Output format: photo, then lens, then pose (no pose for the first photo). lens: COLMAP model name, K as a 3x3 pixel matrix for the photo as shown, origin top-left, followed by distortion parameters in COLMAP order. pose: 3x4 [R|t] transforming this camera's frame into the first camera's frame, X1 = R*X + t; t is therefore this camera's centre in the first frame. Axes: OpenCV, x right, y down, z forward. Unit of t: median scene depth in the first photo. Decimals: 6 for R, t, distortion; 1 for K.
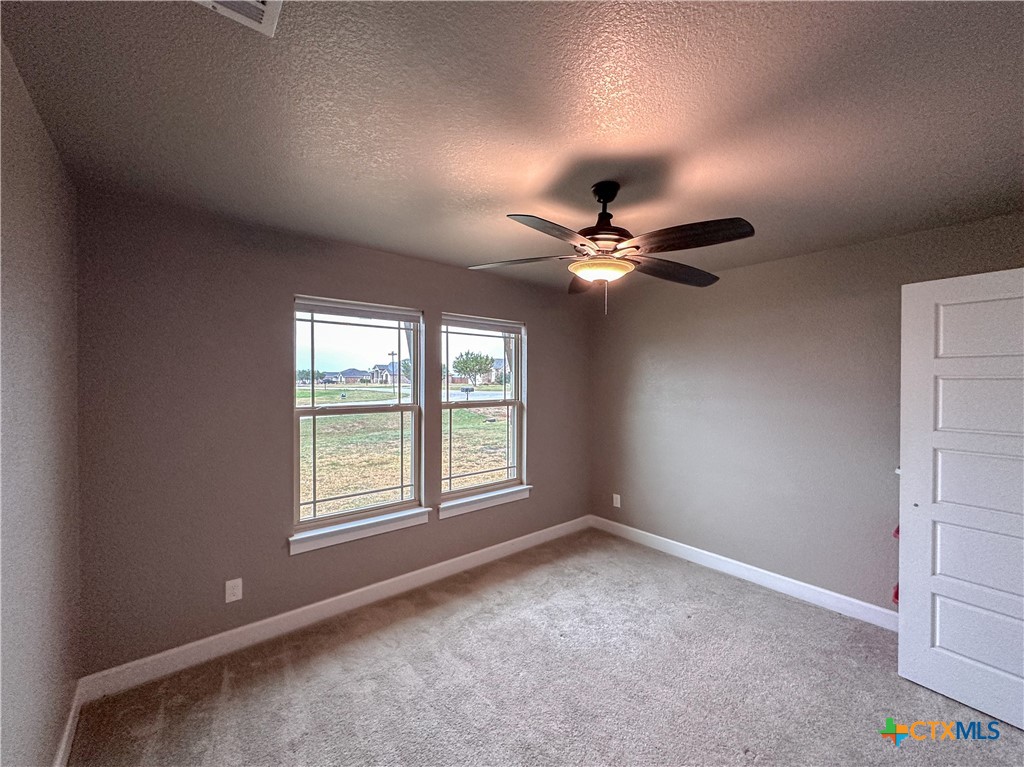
lens RADIAL K [[413.3, 0, 515.6], [0, 413.3, 385.5], [0, 0, 1]] dist [-0.002440, -0.000260]
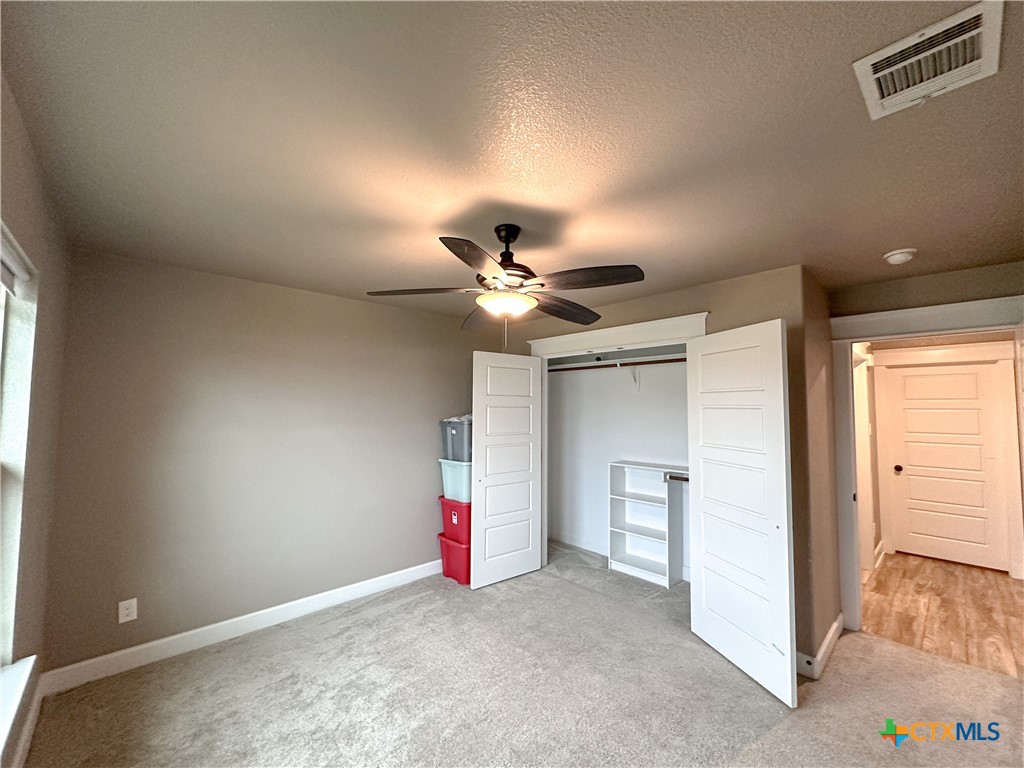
lens RADIAL K [[413.3, 0, 514.3], [0, 413.3, 385.1], [0, 0, 1]] dist [-0.002440, -0.000260]
pose [[-0.053353, 0.047321, 0.997454, -0.539322], [0.004313, 0.998878, -0.047158, -0.016791], [-0.998566, 0.001786, -0.053497, 0.675313]]
